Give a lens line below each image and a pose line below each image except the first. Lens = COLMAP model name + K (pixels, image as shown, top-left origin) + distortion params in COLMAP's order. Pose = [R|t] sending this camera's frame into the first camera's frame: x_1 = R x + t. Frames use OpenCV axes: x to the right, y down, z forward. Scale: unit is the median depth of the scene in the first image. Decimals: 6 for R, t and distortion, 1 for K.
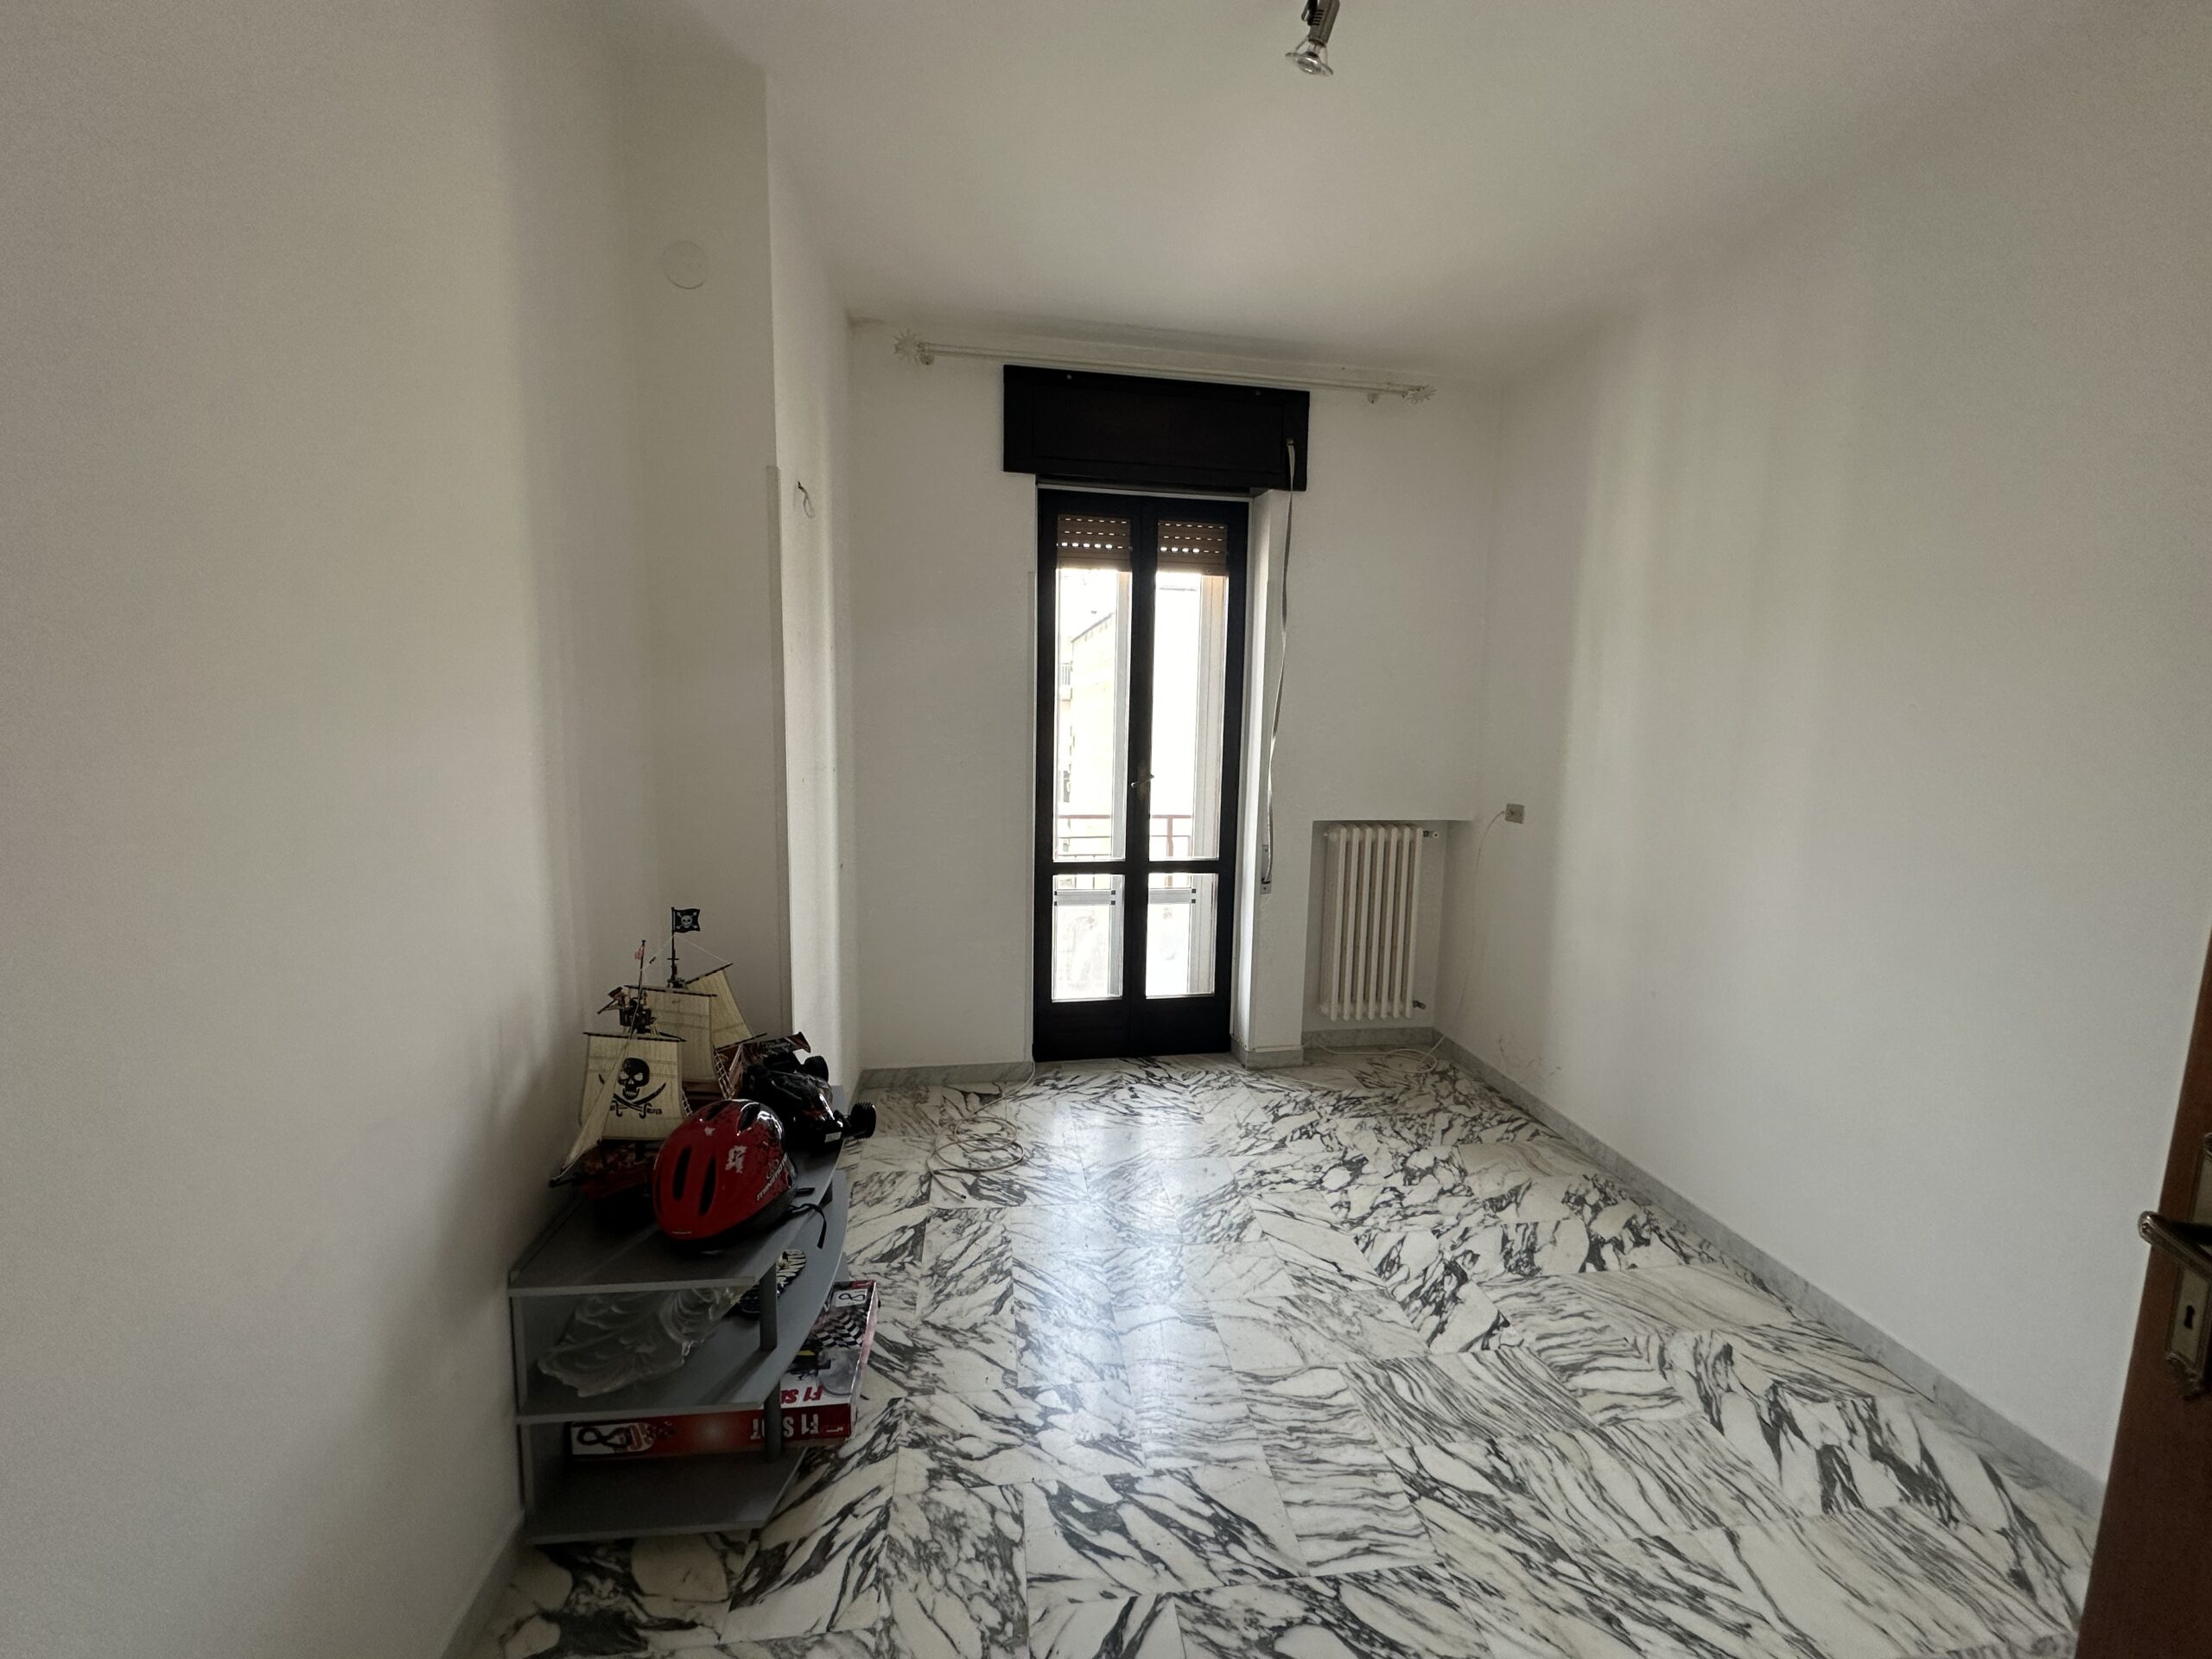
lens RADIAL K [[877.0, 0, 1107.7], [0, 877.0, 829.9], [0, 0, 1]] dist [-0.003163, 0.000550]
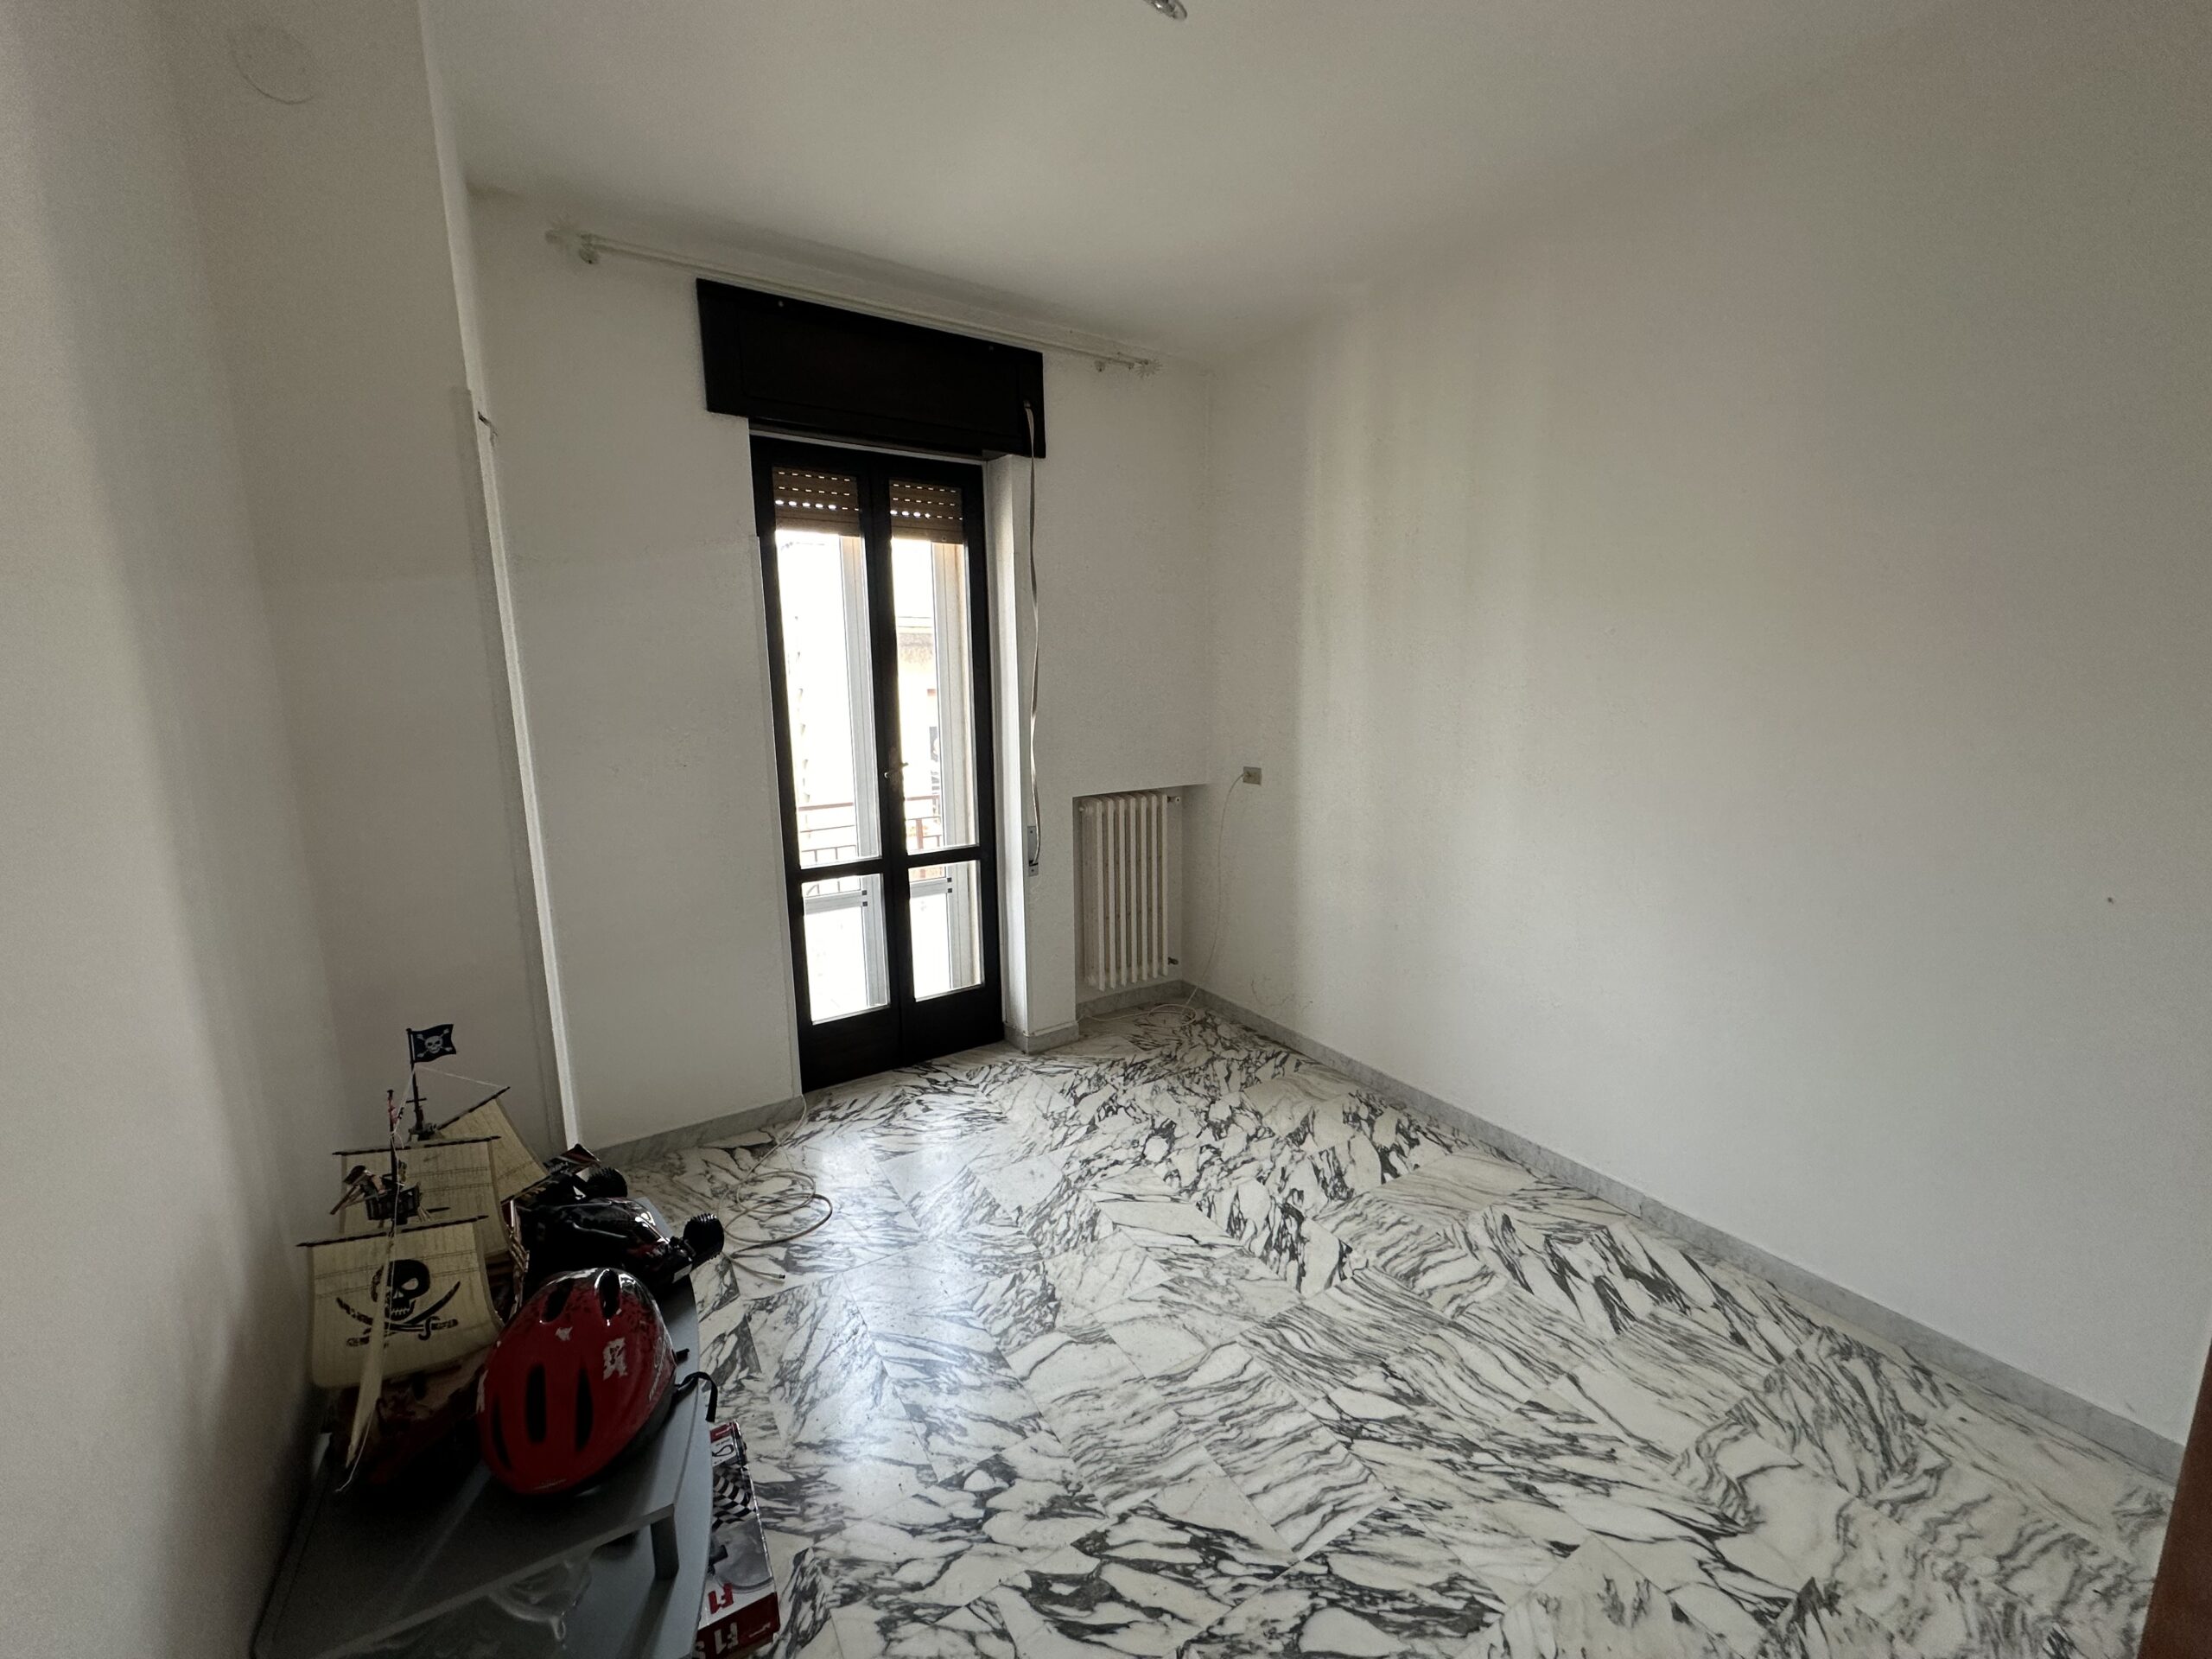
lens RADIAL K [[877.0, 0, 1105.7], [0, 877.0, 829.1], [0, 0, 1]] dist [-0.003163, 0.000550]
pose [[0.915449, -0.099256, 0.390001, -0.207148], [0.080626, 0.994694, 0.063898, -0.059225], [-0.394274, -0.027051, 0.918595, 0.122735]]
